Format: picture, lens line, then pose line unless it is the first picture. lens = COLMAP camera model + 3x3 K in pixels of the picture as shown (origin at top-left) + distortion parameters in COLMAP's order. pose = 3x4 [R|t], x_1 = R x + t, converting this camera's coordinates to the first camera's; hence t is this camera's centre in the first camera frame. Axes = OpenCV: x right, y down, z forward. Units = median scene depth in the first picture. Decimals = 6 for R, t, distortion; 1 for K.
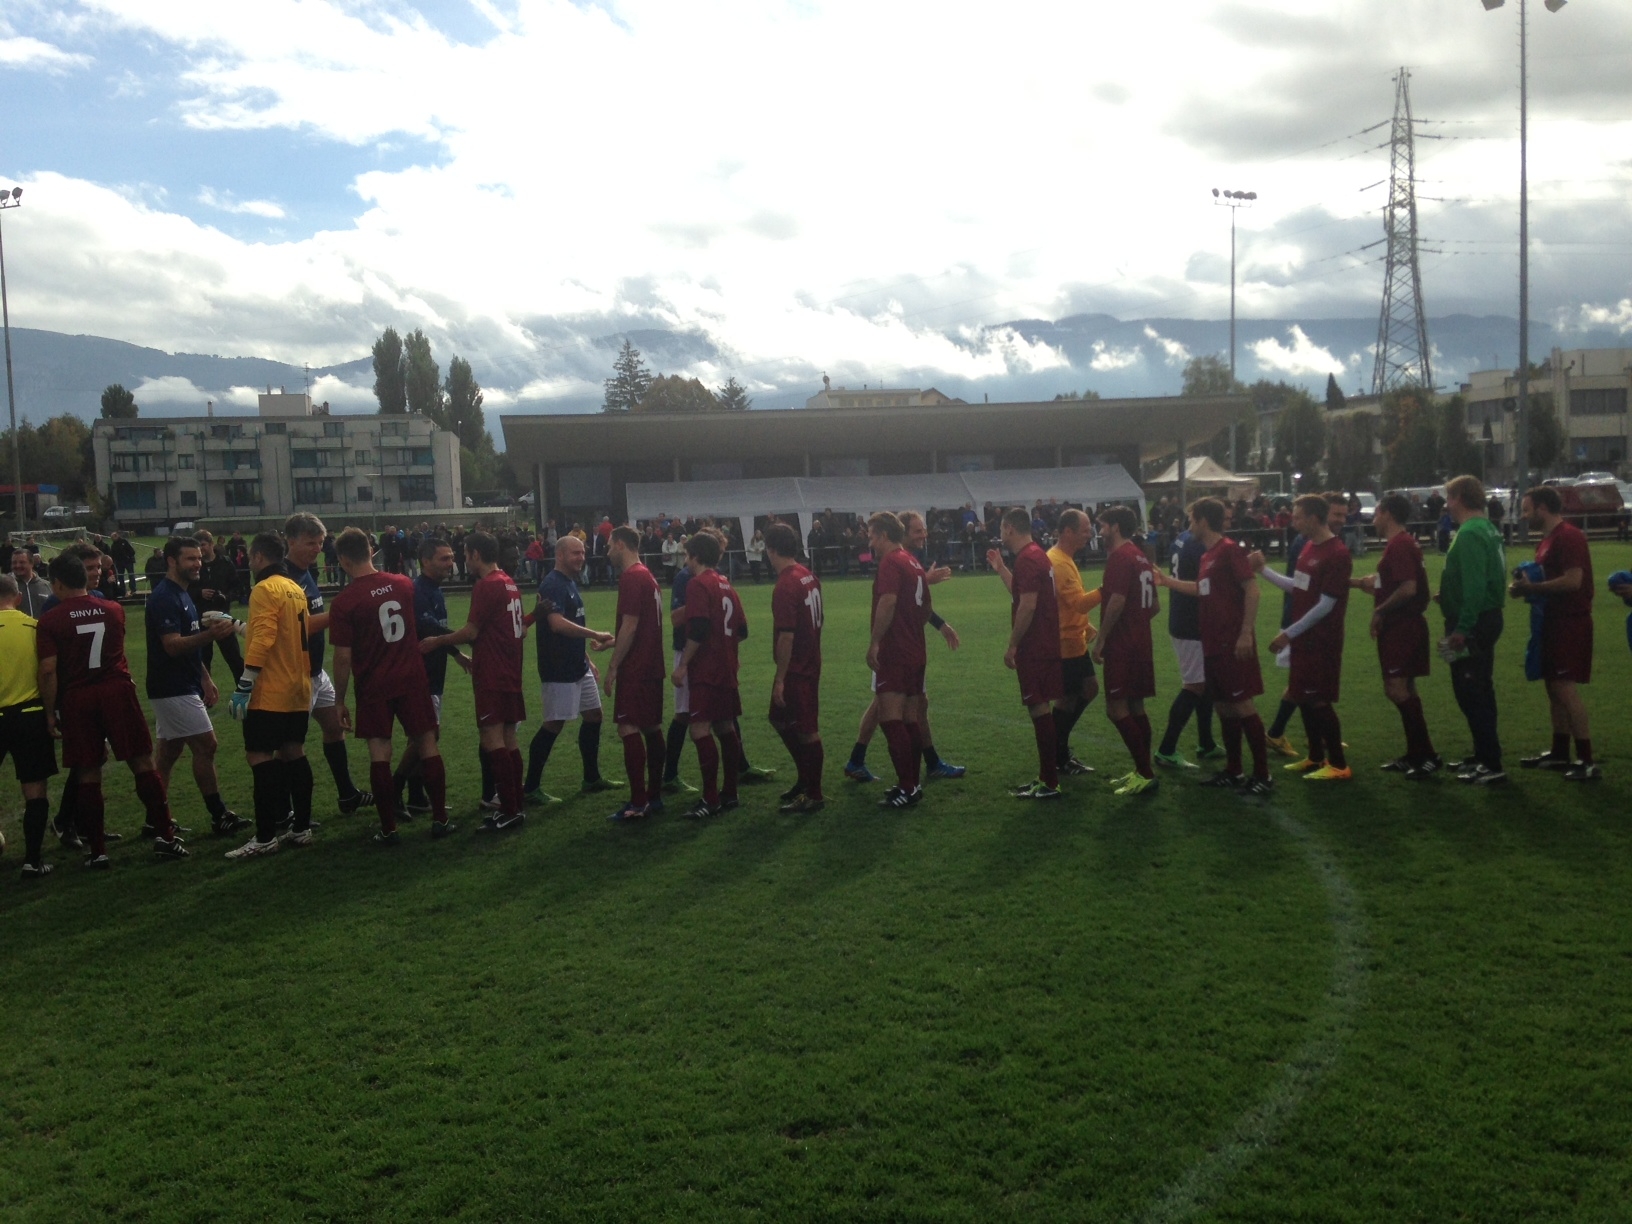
lens RADIAL K [[1543.7, 0, 798.7], [0, 1543.7, 599.8], [0, 0, 1]] dist [0.100370, 0.000000]
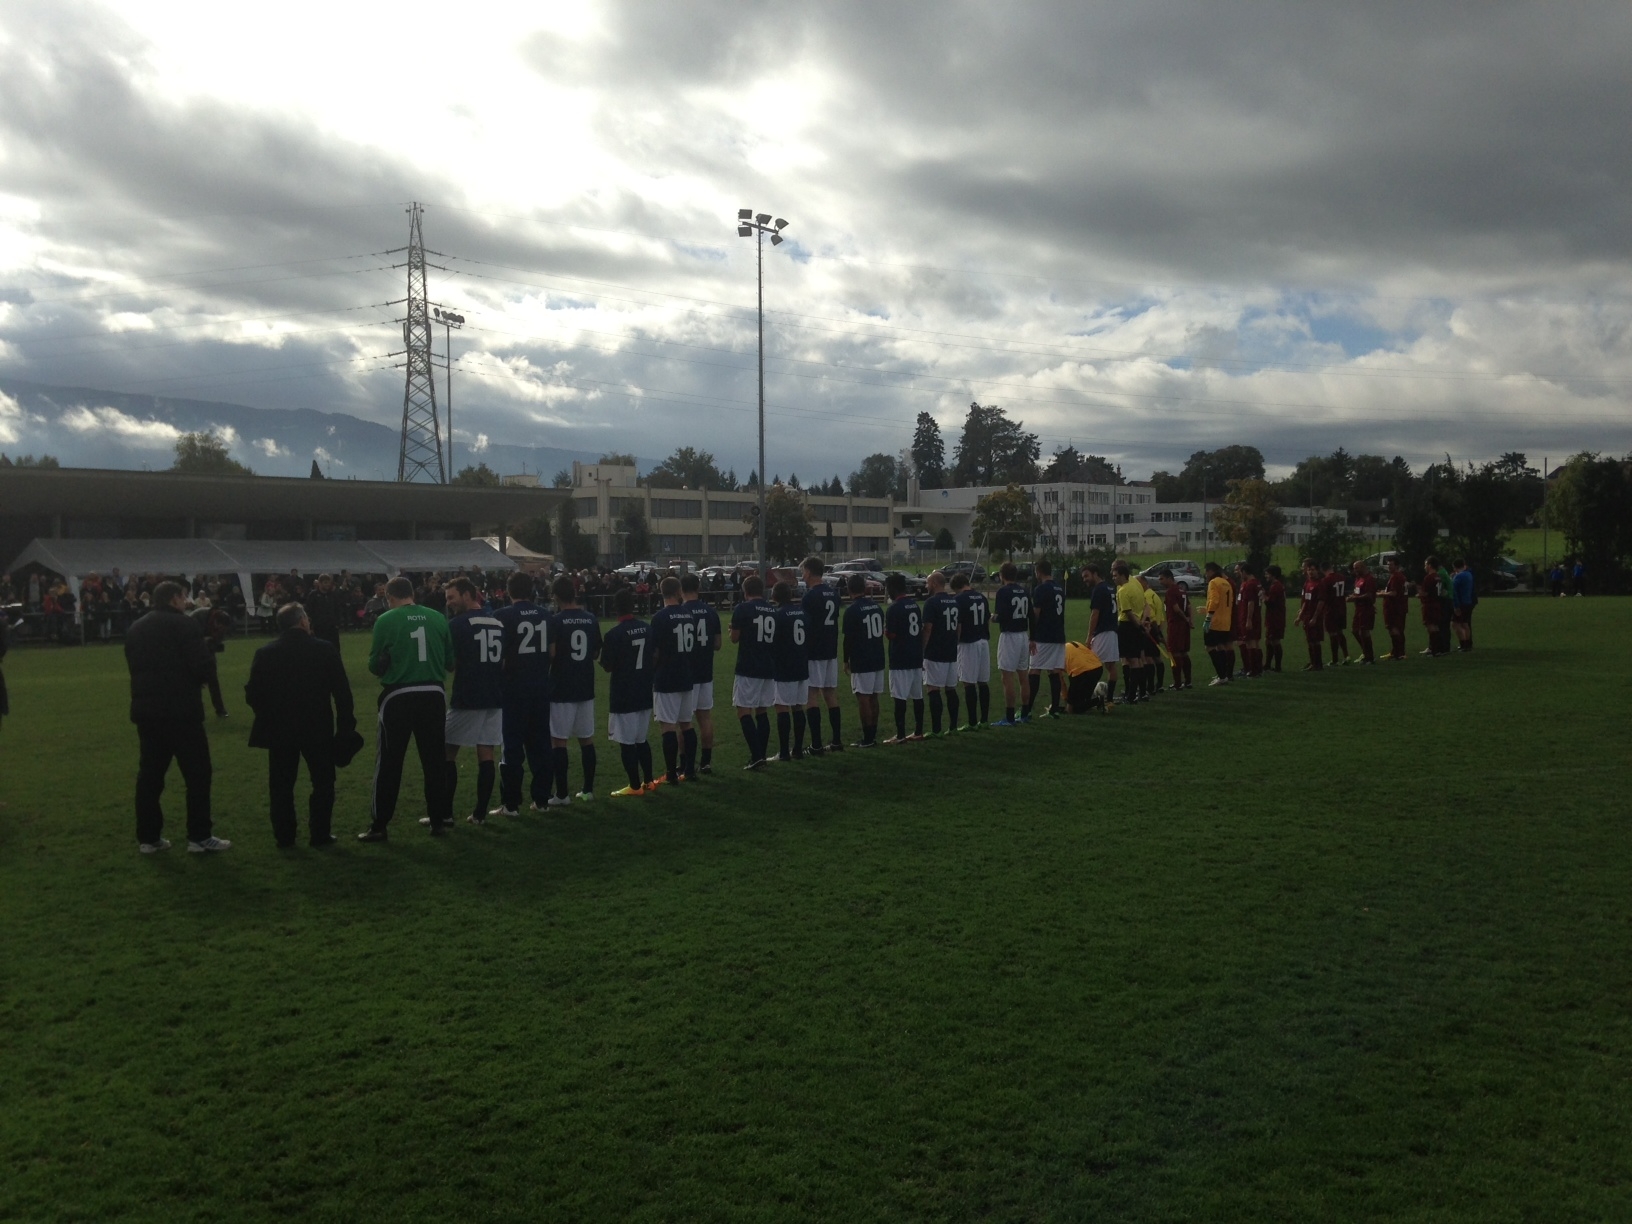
lens RADIAL K [[1543.7, 0, 817.2], [0, 1543.7, 615.3], [0, 0, 1]] dist [0.100370, 0.000000]
pose [[0.744683, 0.006425, 0.667387, -0.154386], [0.022375, 0.999151, -0.034585, 0.006802], [-0.667043, 0.040688, 0.743908, -0.021875]]
